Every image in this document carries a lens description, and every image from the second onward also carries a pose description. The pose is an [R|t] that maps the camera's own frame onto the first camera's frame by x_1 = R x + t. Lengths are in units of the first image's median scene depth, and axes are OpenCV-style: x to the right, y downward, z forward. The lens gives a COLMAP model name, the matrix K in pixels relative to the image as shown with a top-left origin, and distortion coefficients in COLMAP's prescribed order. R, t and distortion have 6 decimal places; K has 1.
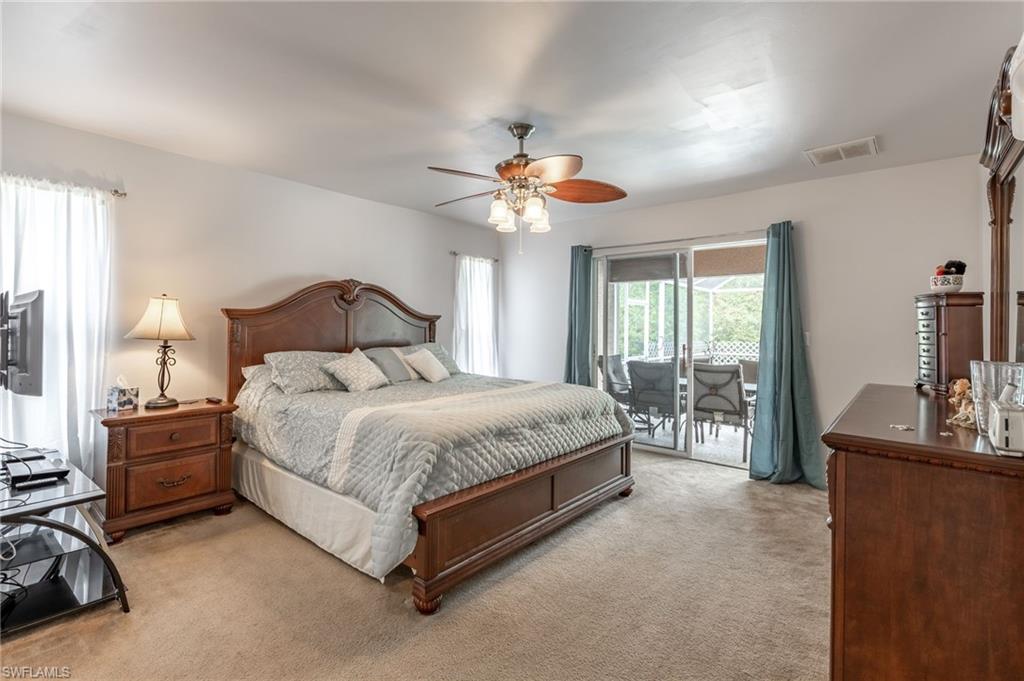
lens RADIAL K [[472.1, 0, 509.4], [0, 472.1, 331.9], [0, 0, 1]] dist [0.000649, -0.000033]
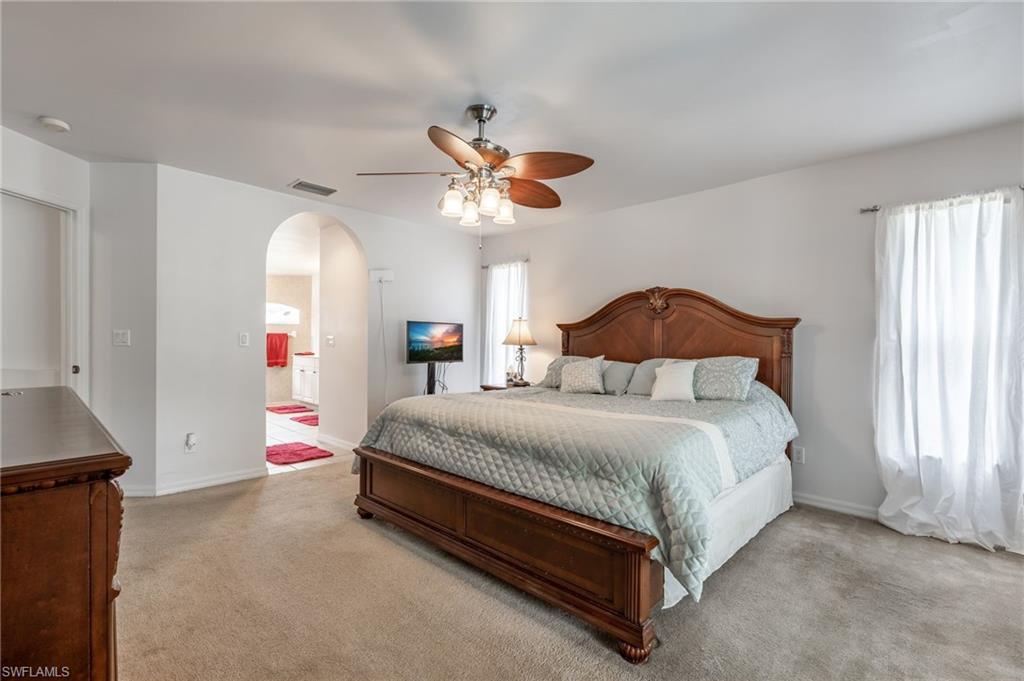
lens RADIAL K [[470.1, 0, 511.1], [0, 470.1, 347.1], [0, 0, 1]] dist [0.005416, 0.000361]
pose [[-0.067749, 0.000843, -0.997702, 0.823326], [-0.019043, 0.999816, 0.002138, 0.019366], [0.997521, 0.019144, -0.067720, 0.981853]]
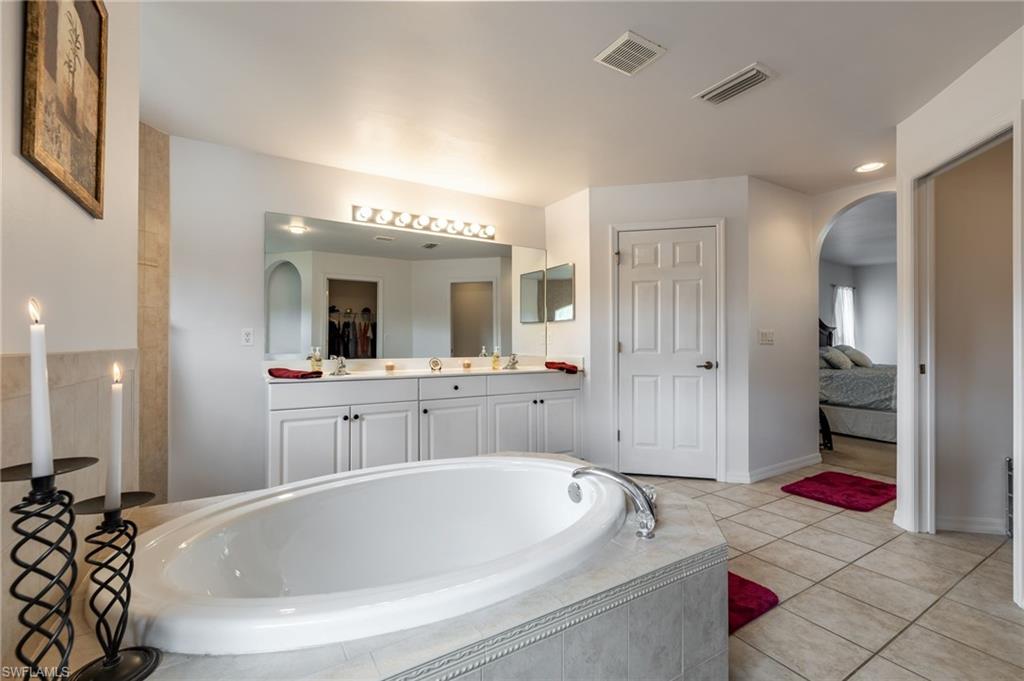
lens RADIAL K [[443.1, 0, 507.8], [0, 443.1, 341.3], [0, 0, 1]] dist [0.000349, -0.000571]
pose [[0.945786, -0.014406, -0.324471, -1.051945], [0.009259, 0.999806, -0.017403, 0.040194], [0.324659, 0.013456, 0.945735, -1.082030]]
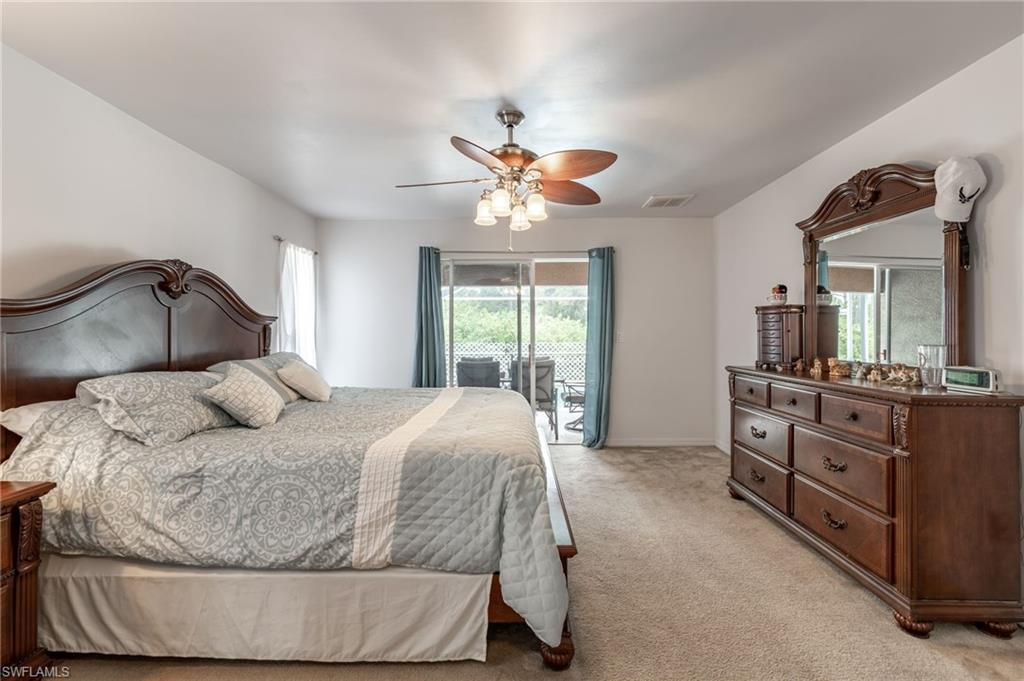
lens RADIAL K [[443.1, 0, 513.2], [0, 443.1, 333.8], [0, 0, 1]] dist [0.000349, -0.000571]
pose [[0.771271, -0.014040, 0.636352, -0.477405], [0.016707, 0.999859, 0.001811, -0.001630], [-0.636287, 0.009234, 0.771397, 0.285473]]
